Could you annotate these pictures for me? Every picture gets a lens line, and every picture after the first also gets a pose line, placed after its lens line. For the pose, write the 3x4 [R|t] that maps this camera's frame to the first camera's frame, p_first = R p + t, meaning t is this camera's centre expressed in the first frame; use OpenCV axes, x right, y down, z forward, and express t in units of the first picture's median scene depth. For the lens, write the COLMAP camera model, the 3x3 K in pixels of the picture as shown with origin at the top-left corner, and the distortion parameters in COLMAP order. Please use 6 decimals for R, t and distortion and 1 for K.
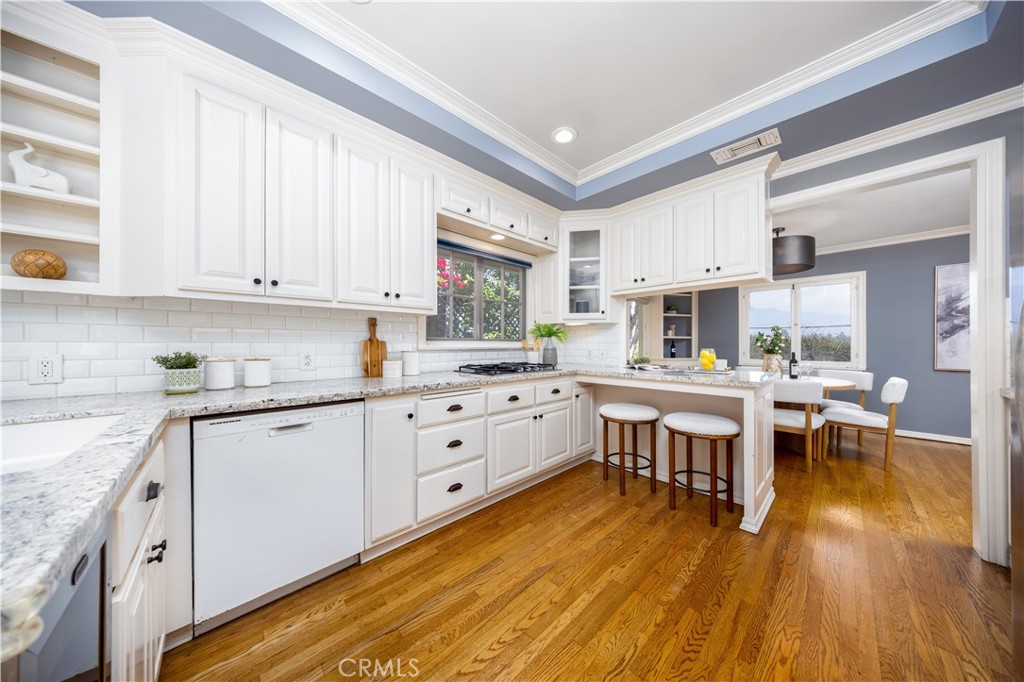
lens RADIAL K [[306.6, 0, 528.5], [0, 306.6, 342.6], [0, 0, 1]] dist [0.005164, -0.000536]
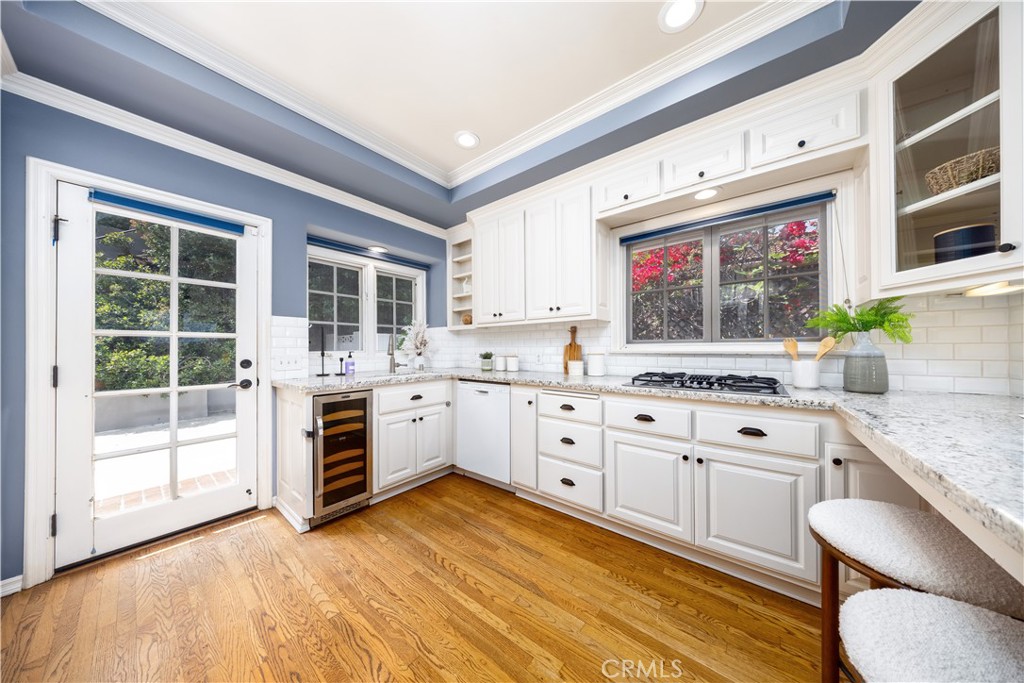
lens RADIAL K [[306.6, 0, 502.4], [0, 306.6, 346.5], [0, 0, 1]] dist [0.005164, -0.000536]
pose [[0.120400, -0.007248, -0.992699, 0.861683], [0.009214, 0.999938, -0.006183, 0.006241], [0.992683, -0.008403, 0.120459, 0.707623]]
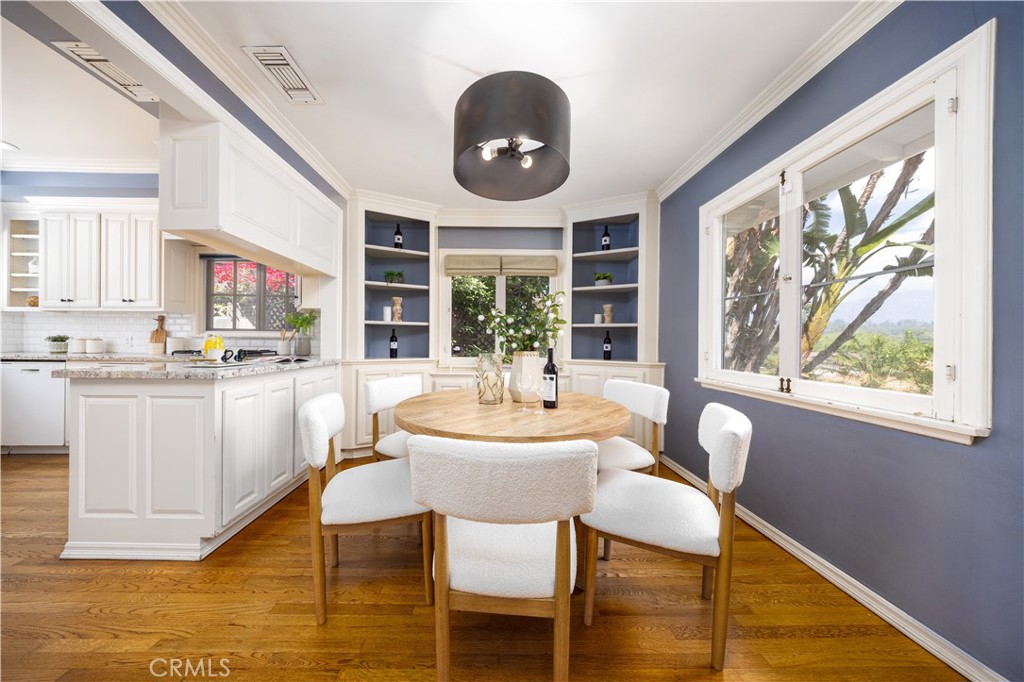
lens RADIAL K [[306.6, 0, 515.0], [0, 306.6, 344.2], [0, 0, 1]] dist [0.005164, -0.000536]
pose [[0.733908, 0.013840, -0.679108, 2.422150], [-0.004439, 0.999869, 0.015580, 0.041032], [0.679235, -0.008420, 0.733873, 1.344679]]
